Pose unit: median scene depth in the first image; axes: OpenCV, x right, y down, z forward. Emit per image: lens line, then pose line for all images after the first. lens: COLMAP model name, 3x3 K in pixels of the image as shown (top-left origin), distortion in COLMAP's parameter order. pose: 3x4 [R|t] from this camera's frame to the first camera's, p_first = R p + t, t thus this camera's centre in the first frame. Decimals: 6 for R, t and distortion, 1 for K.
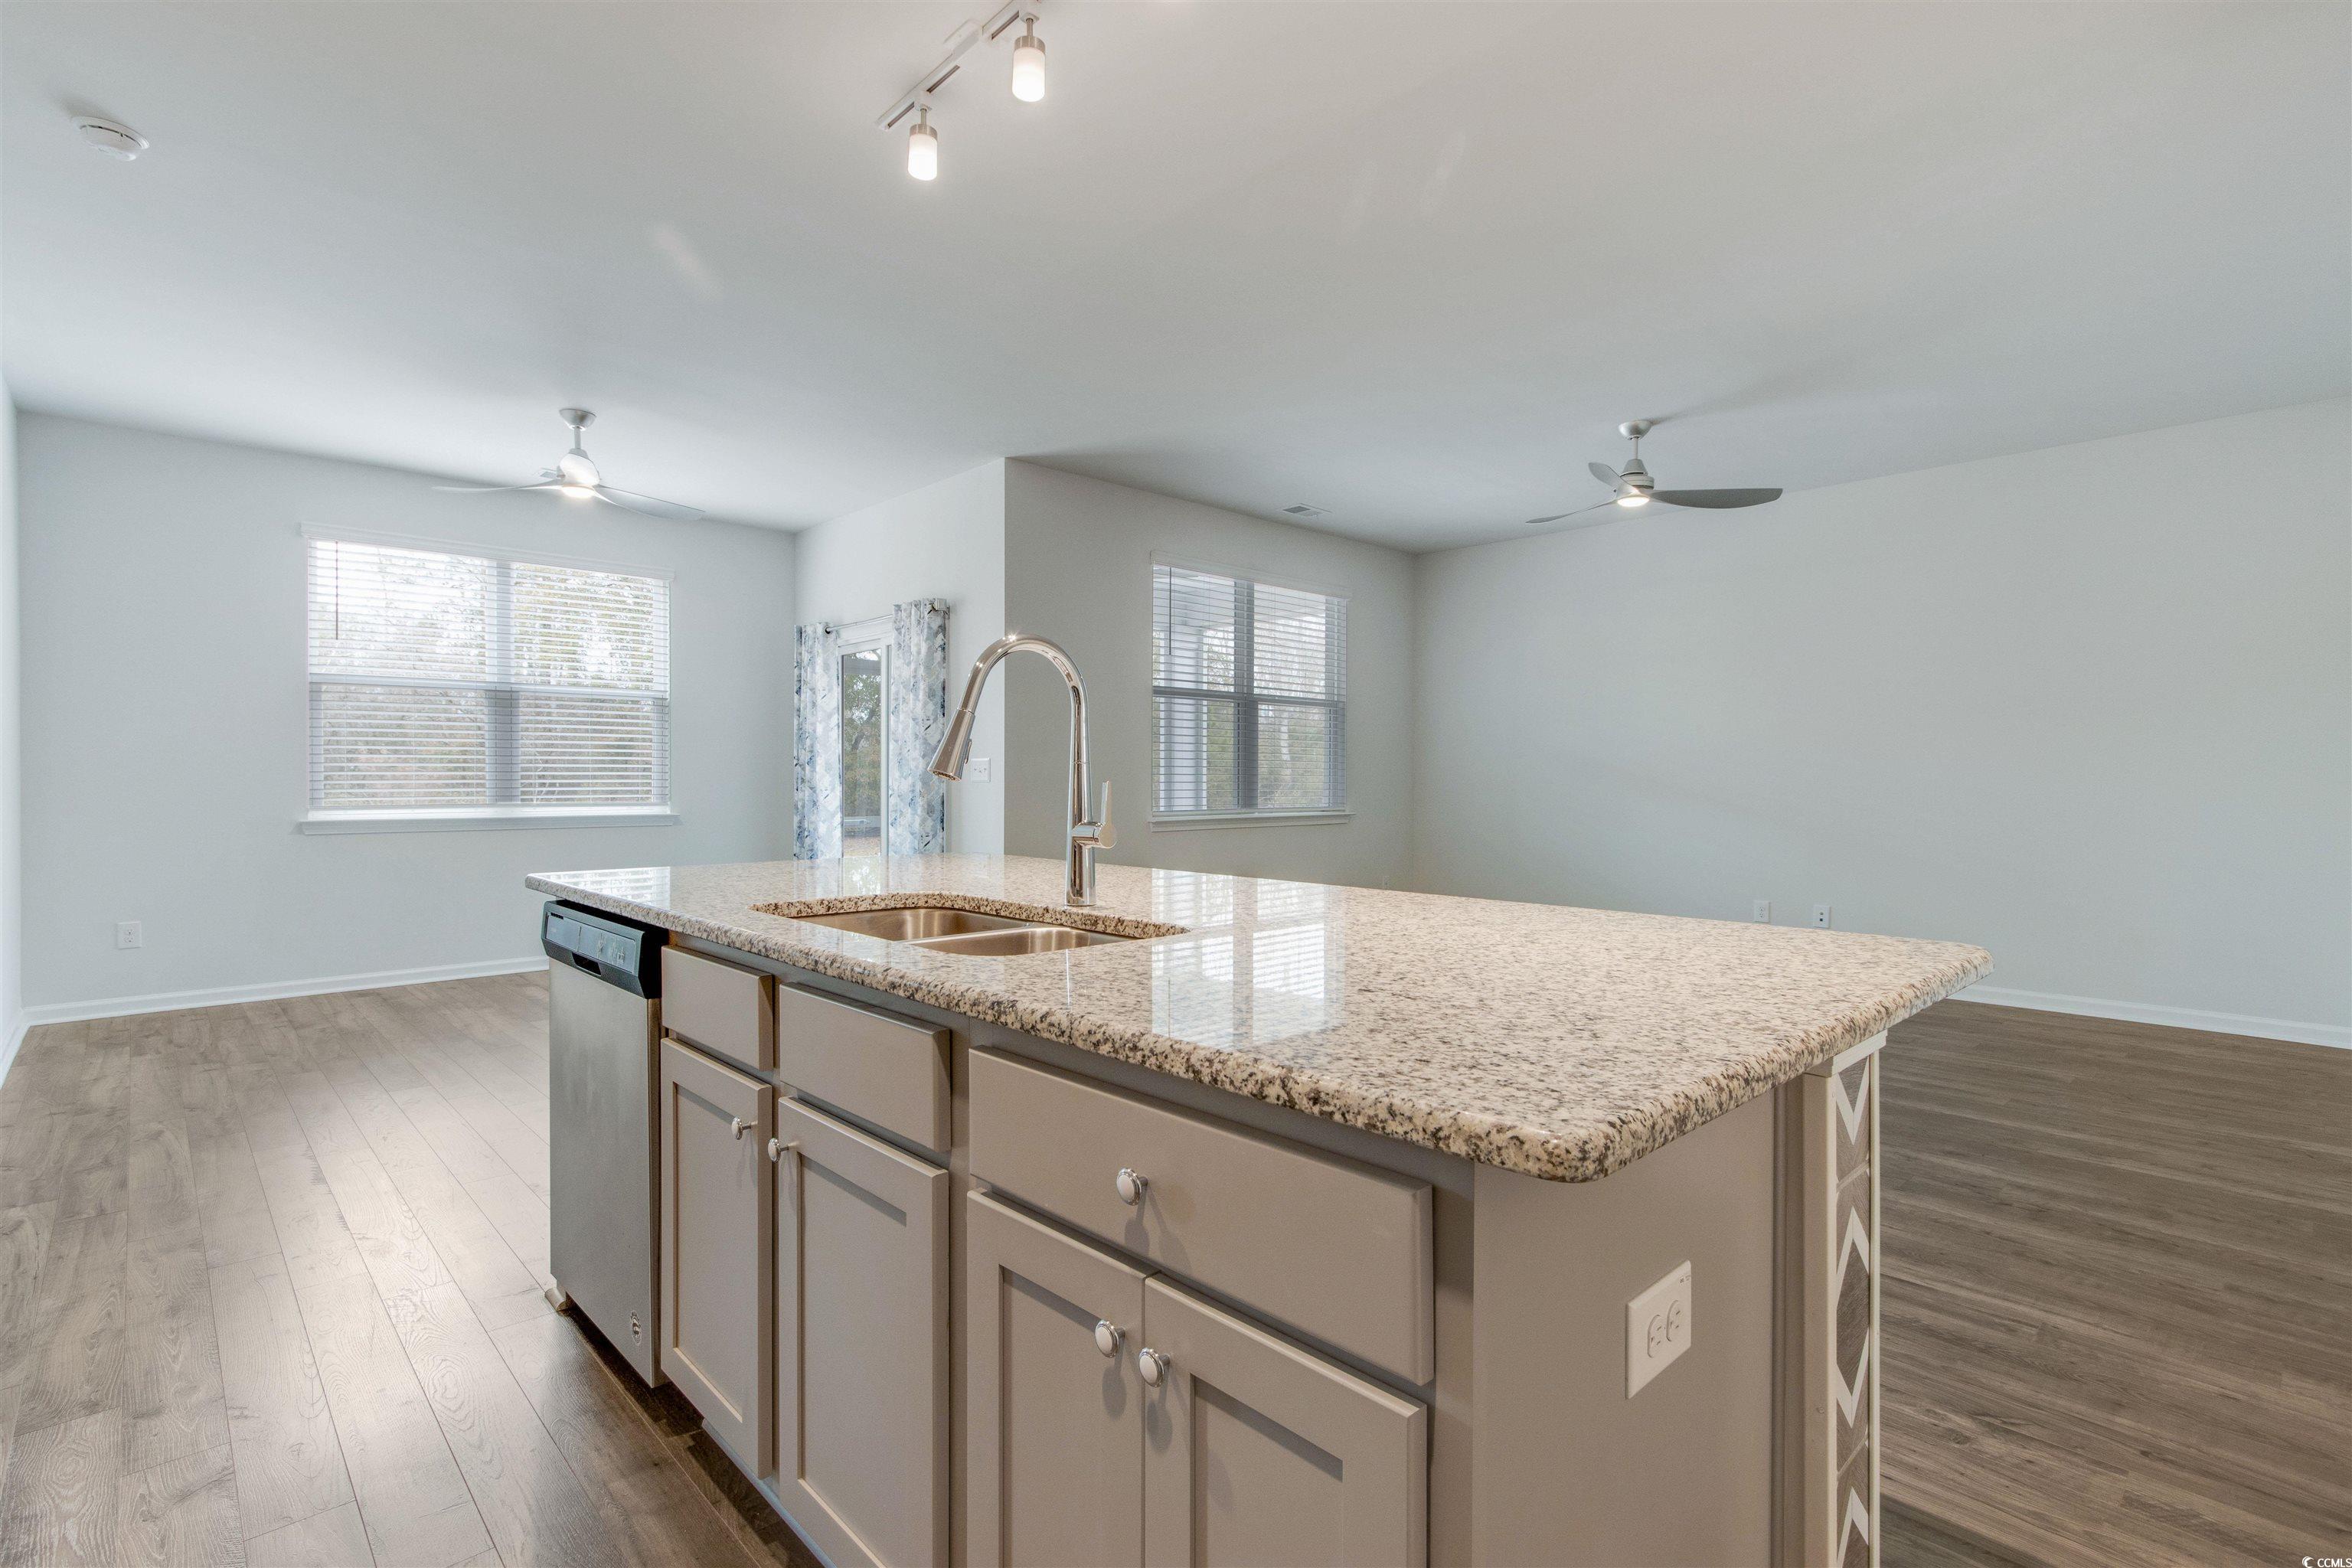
lens RADIAL K [[1127.5, 0, 1180.6], [0, 1127.5, 788.9], [0, 0, 1]] dist [-0.000257, 0.000360]
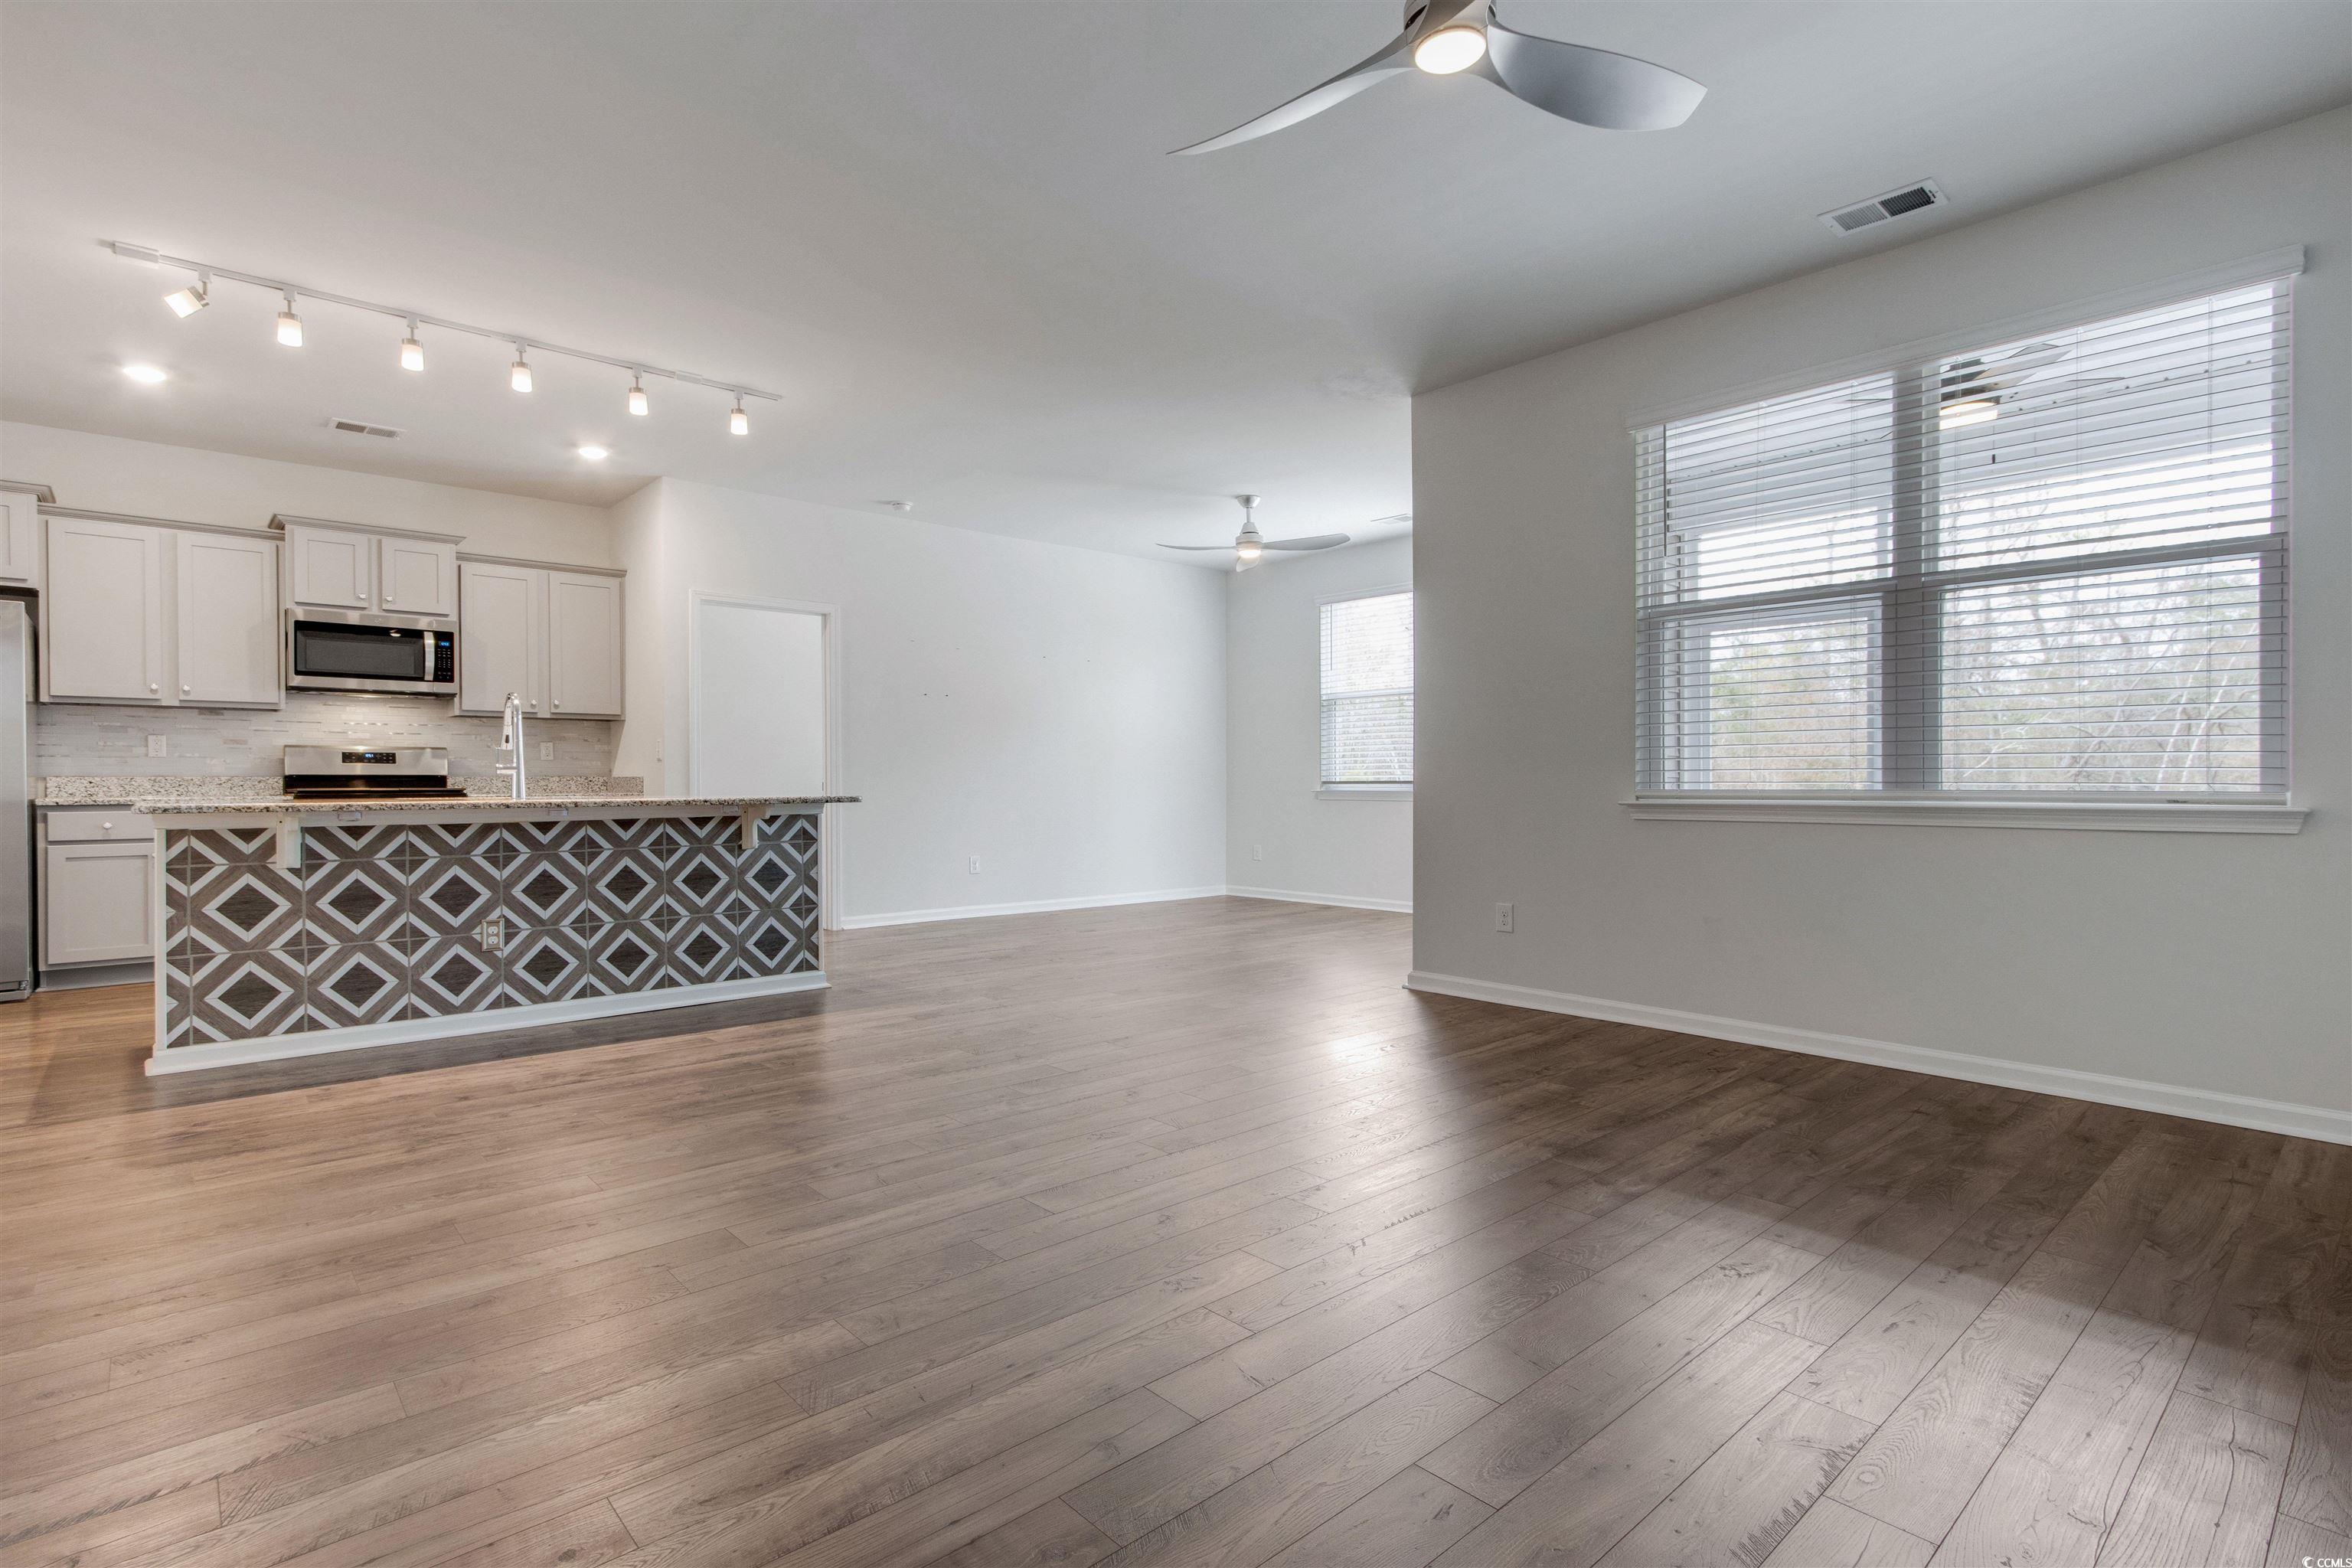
lens RADIAL K [[1128.5, 0, 1134.8], [0, 1128.5, 780.3], [0, 0, 1]] dist [0.001316, 0.000877]
pose [[-0.052400, -0.004491, -0.998616, 0.729880], [-0.009050, 0.999951, -0.004022, 0.021598], [0.998585, 0.008826, -0.052438, 0.787721]]
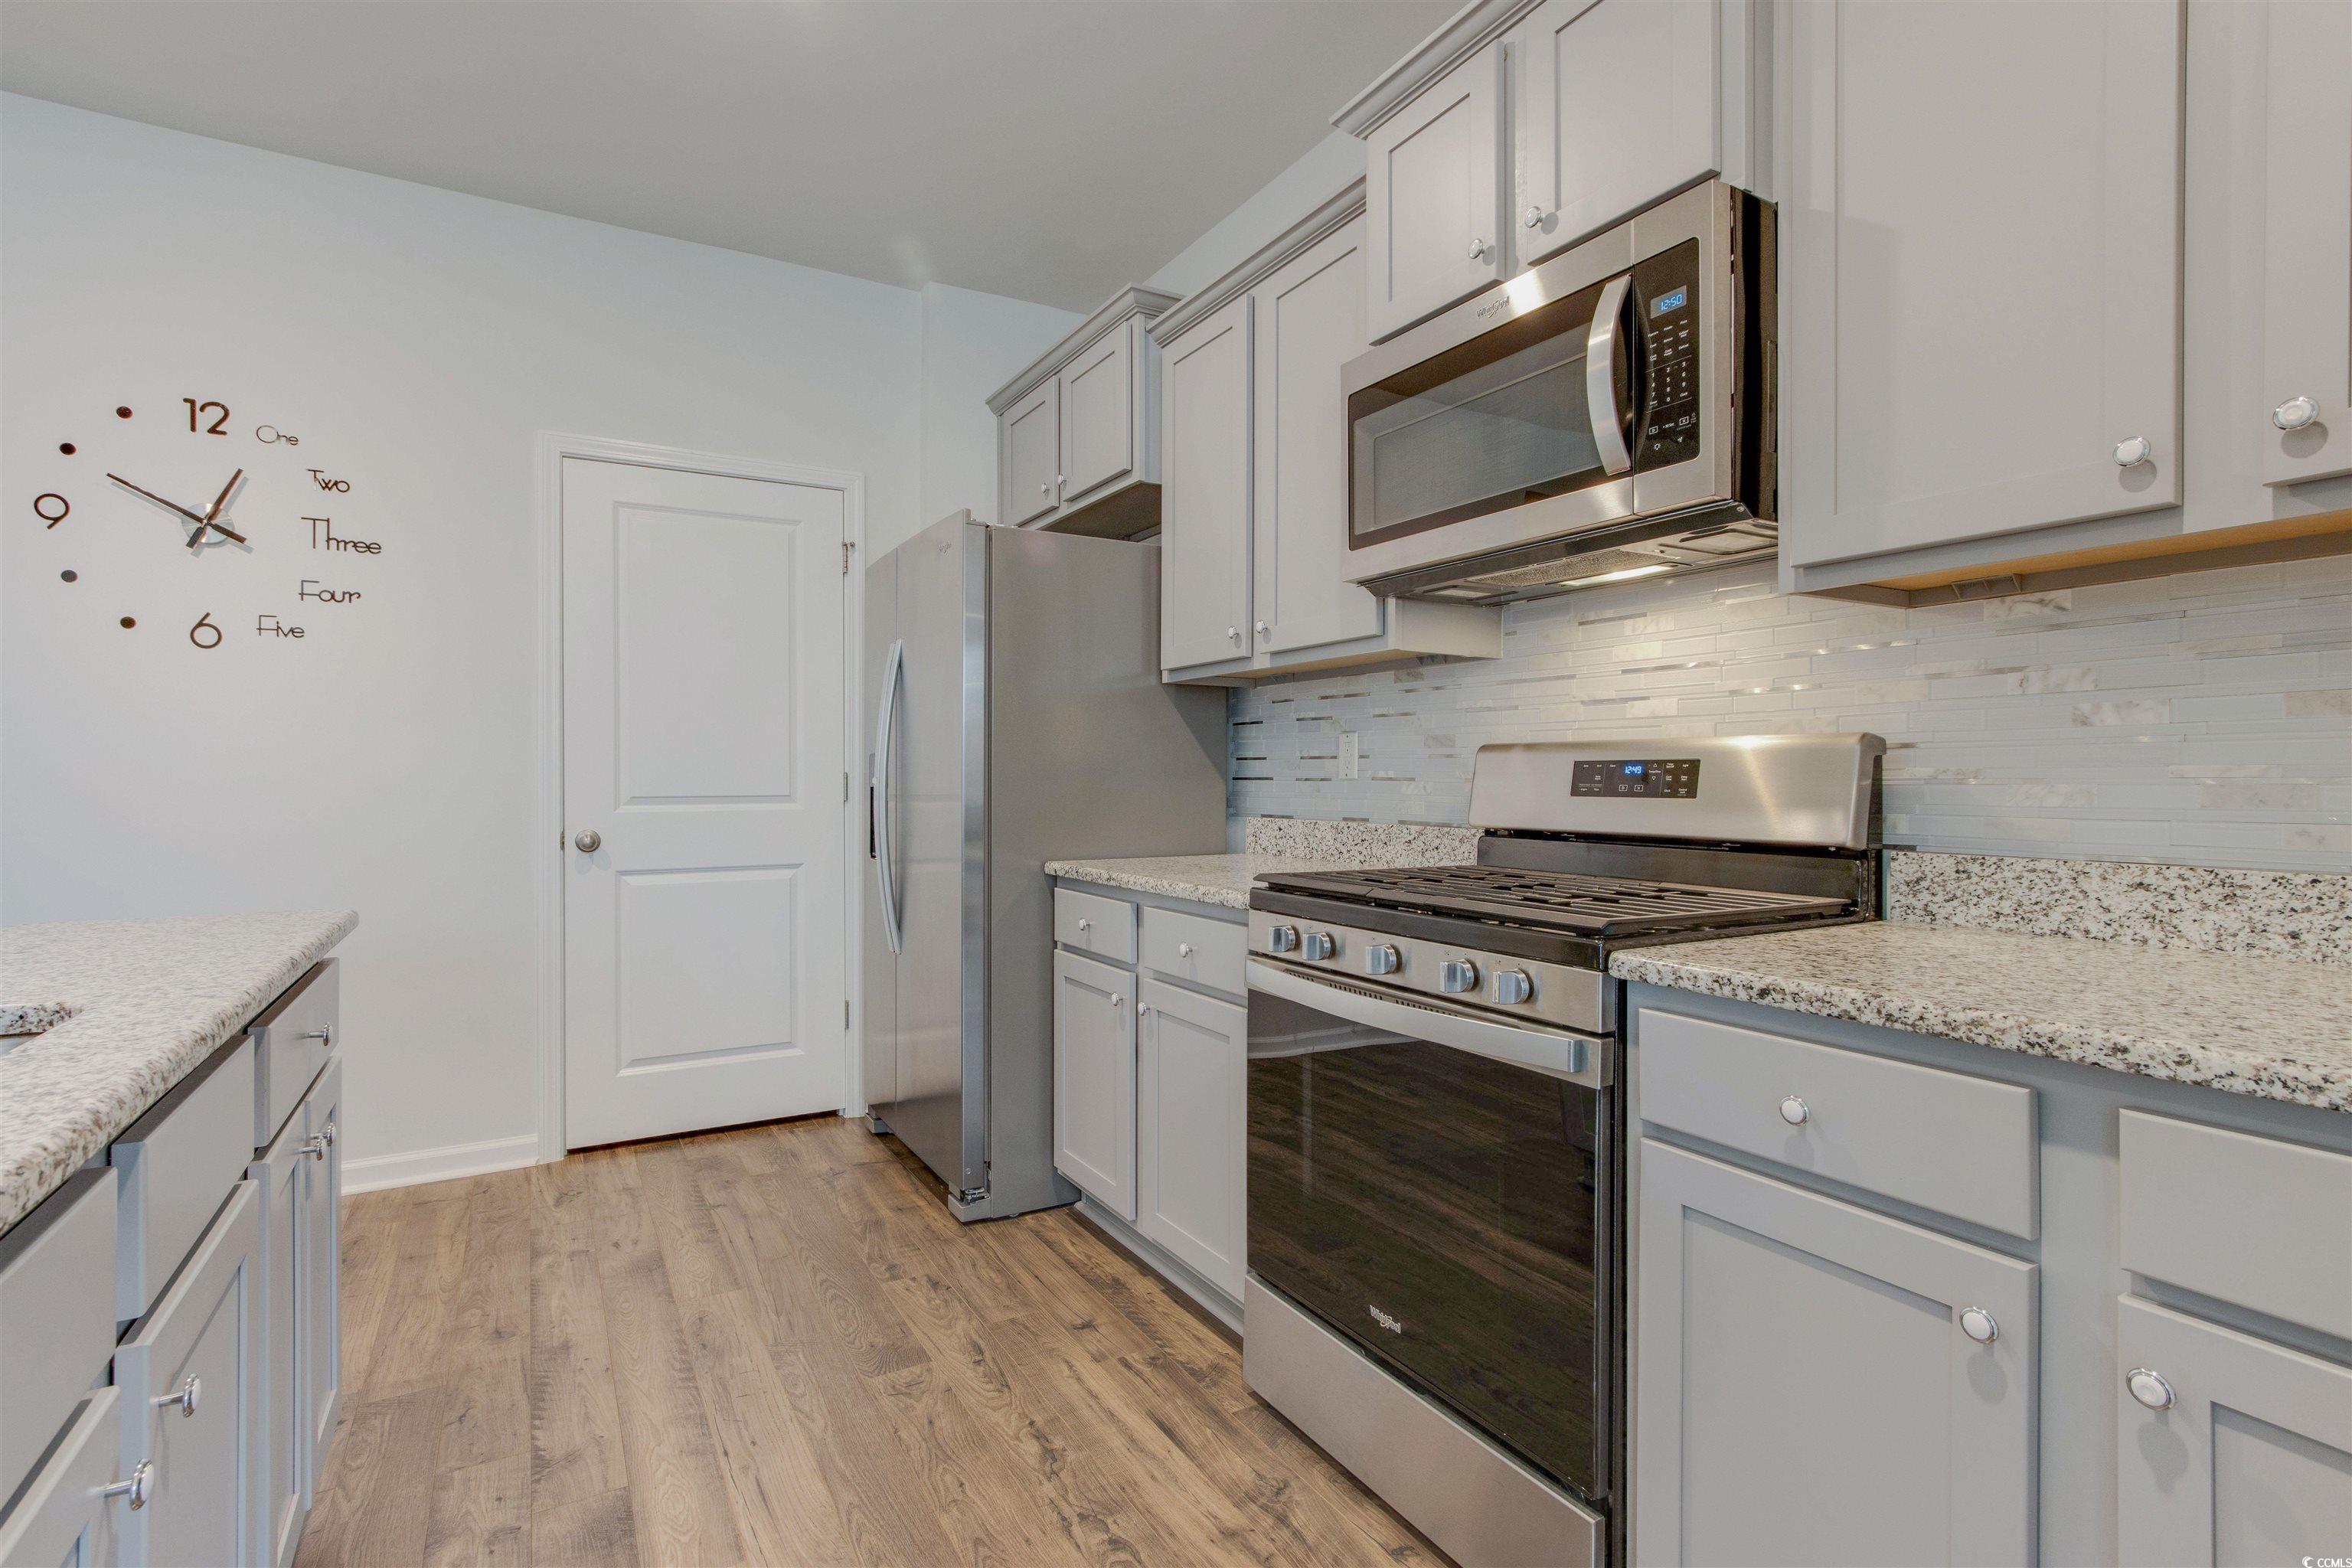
lens RADIAL K [[1130.0, 0, 1172.1], [0, 1130.0, 784.4], [0, 0, 1]] dist [0.004029, 0.000901]
pose [[-0.971007, -0.003041, 0.239030, -0.247060], [0.001557, 0.999817, 0.019046, -0.001933], [-0.239044, 0.018866, -0.970825, 0.359803]]
